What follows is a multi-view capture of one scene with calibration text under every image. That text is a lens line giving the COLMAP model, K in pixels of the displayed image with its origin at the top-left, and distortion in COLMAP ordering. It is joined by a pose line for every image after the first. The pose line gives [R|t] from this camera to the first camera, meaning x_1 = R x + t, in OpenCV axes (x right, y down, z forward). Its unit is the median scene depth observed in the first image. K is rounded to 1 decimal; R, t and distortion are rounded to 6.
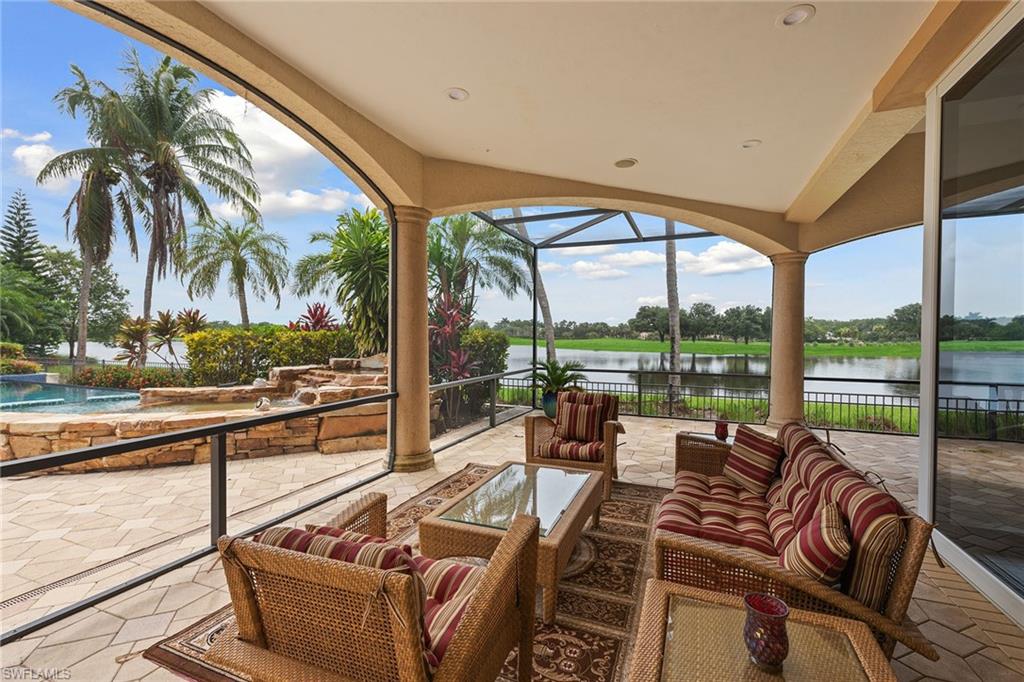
lens RADIAL K [[461.3, 0, 509.9], [0, 461.3, 339.8], [0, 0, 1]] dist [-0.001492, -0.000183]
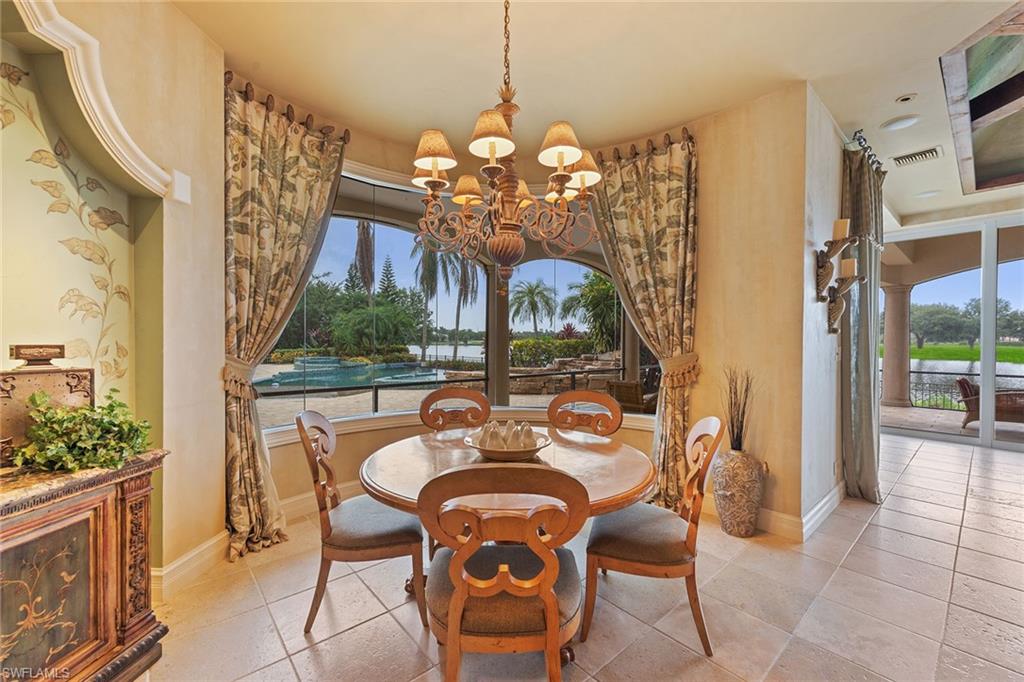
lens RADIAL K [[414.5, 0, 507.5], [0, 414.5, 341.5], [0, 0, 1]] dist [0.002533, 0.000199]
pose [[0.894161, -0.001012, -0.447745, 0.078793], [-0.002963, 0.999962, -0.008176, 0.003144], [0.447736, 0.008637, 0.894124, -0.569014]]
